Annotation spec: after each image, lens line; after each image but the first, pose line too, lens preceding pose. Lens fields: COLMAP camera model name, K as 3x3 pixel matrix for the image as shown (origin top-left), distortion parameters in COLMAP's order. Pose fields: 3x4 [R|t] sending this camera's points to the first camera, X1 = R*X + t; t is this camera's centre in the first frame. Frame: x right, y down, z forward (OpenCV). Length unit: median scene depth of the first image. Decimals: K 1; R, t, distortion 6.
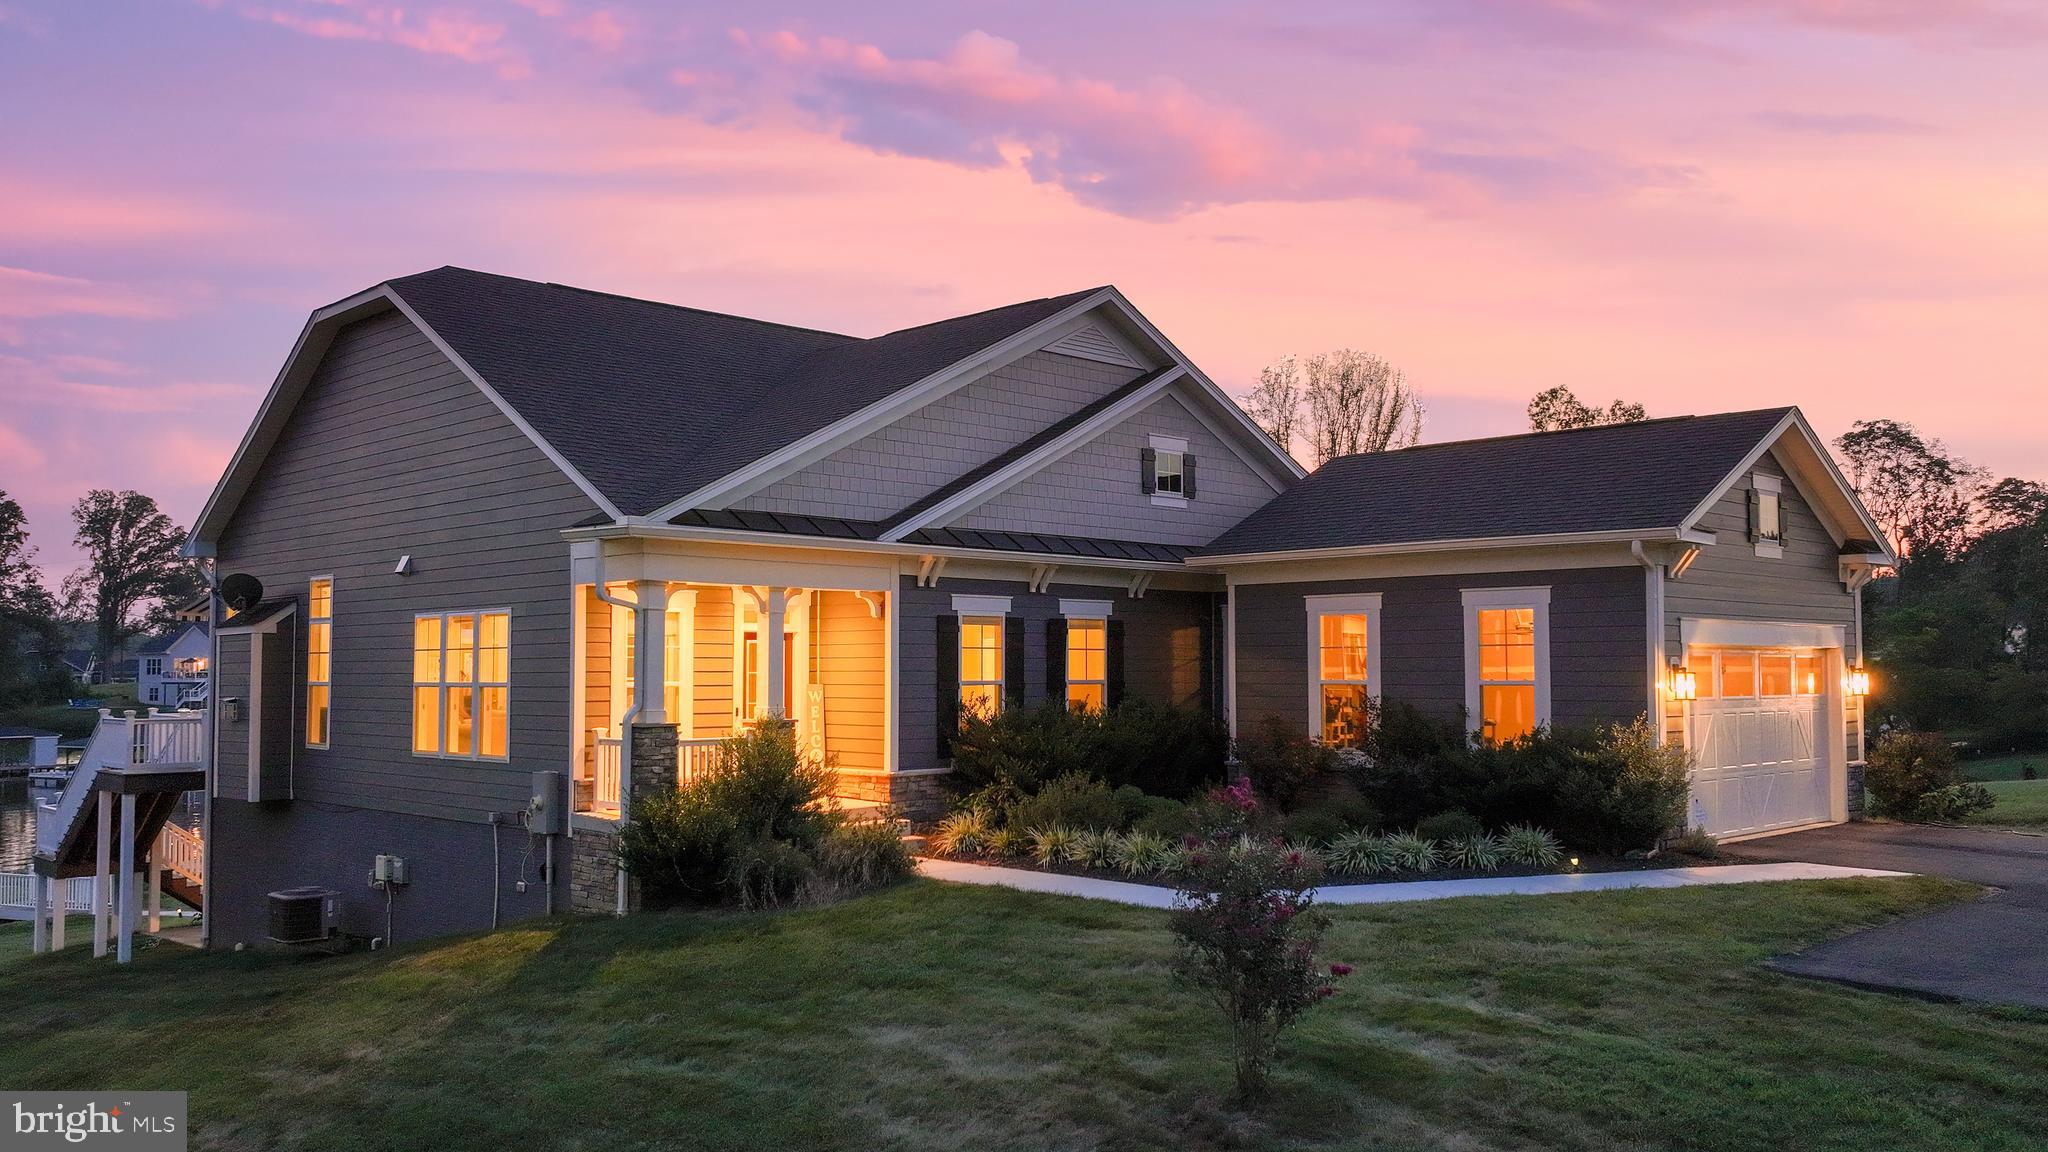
lens RADIAL K [[1675.6, 0, 1029.5], [0, 1675.6, 591.5], [0, 0, 1]] dist [0.010564, -0.008011]
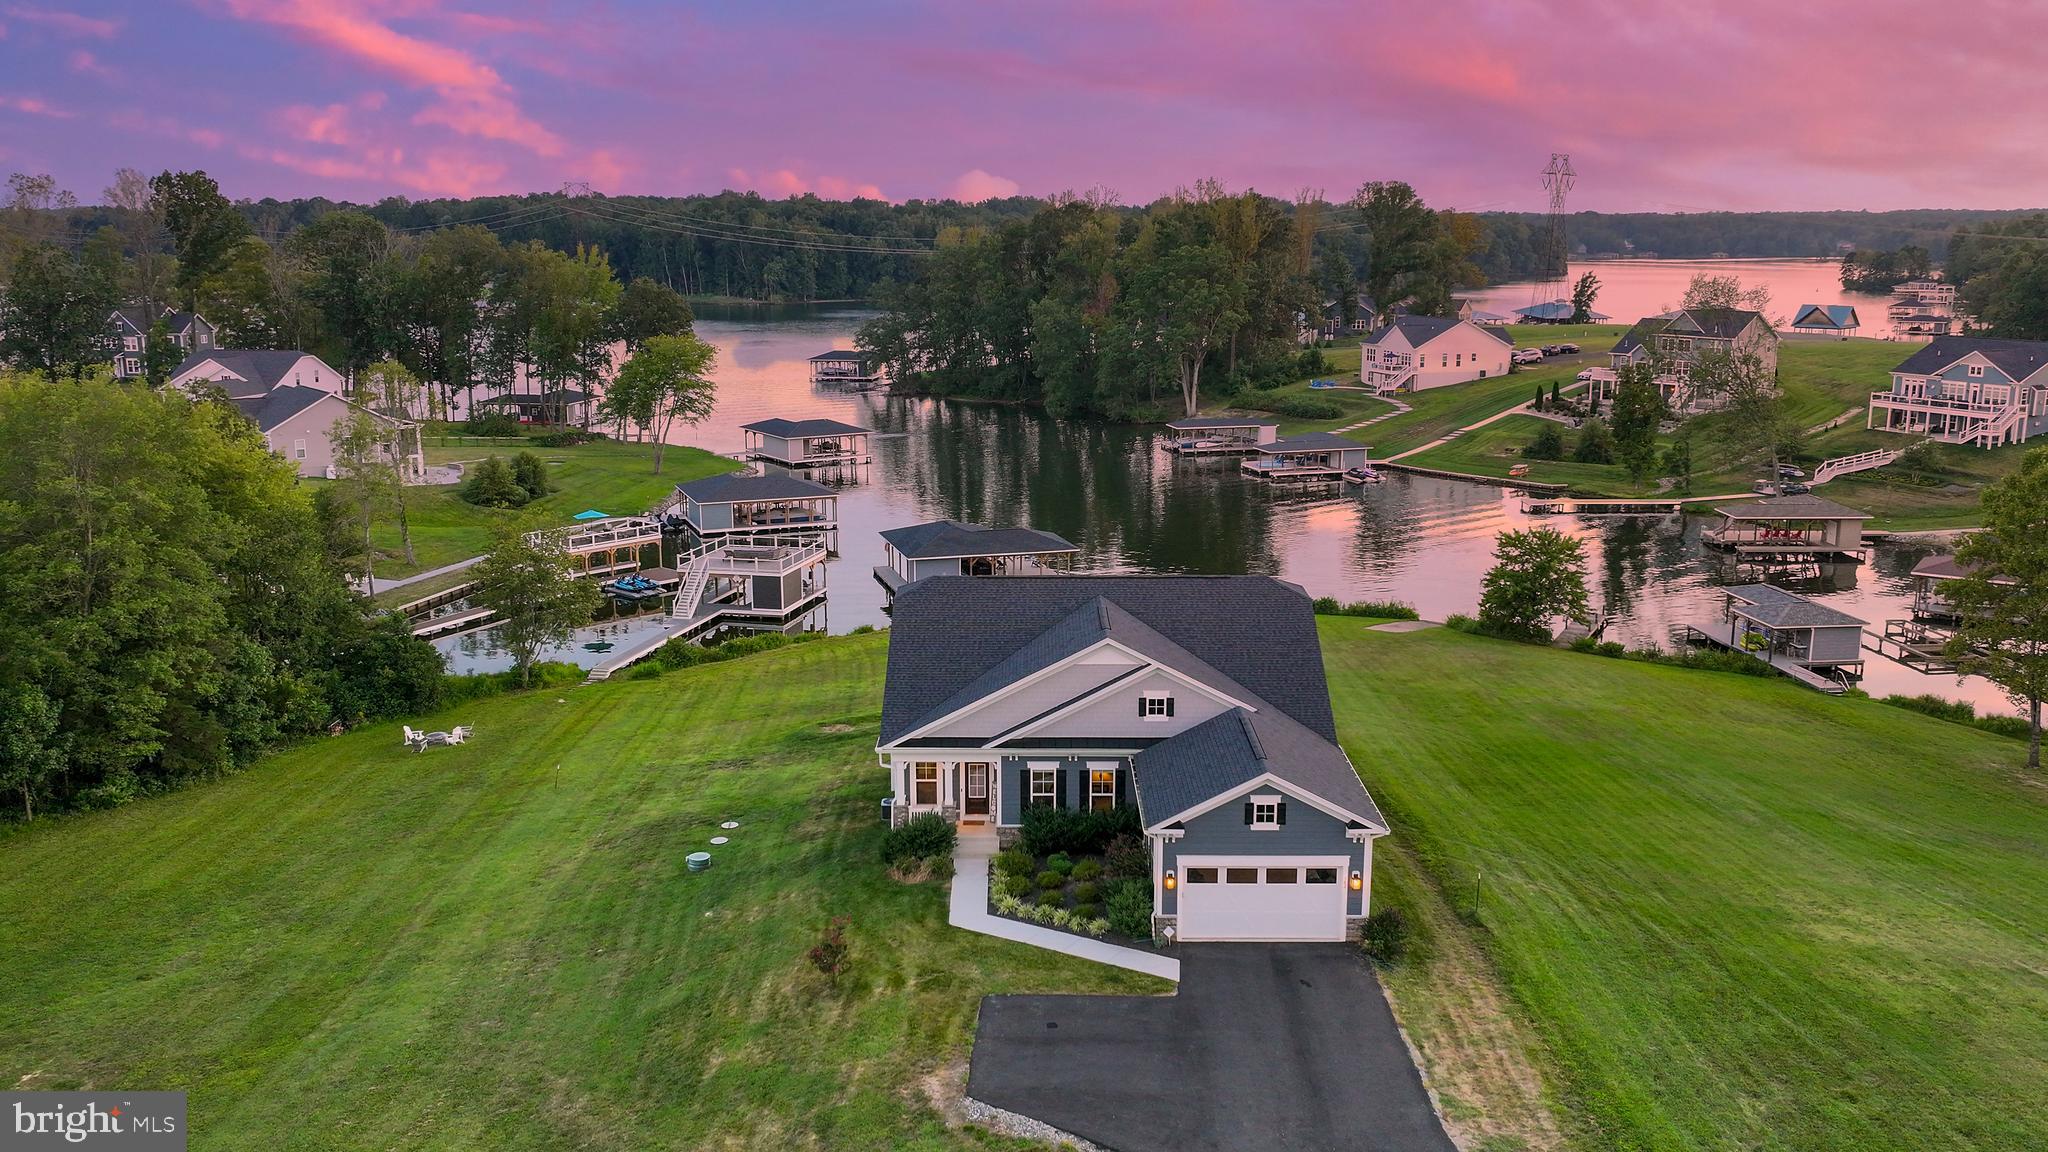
lens RADIAL K [[1675.6, 0, 1029.5], [0, 1675.6, 591.5], [0, 0, 1]] dist [0.010564, -0.008011]
pose [[0.700488, 0.150785, -0.697553, 1.826111], [0.039032, 0.967867, 0.248413, -0.950404], [0.712596, -0.201237, 0.672094, -0.733426]]
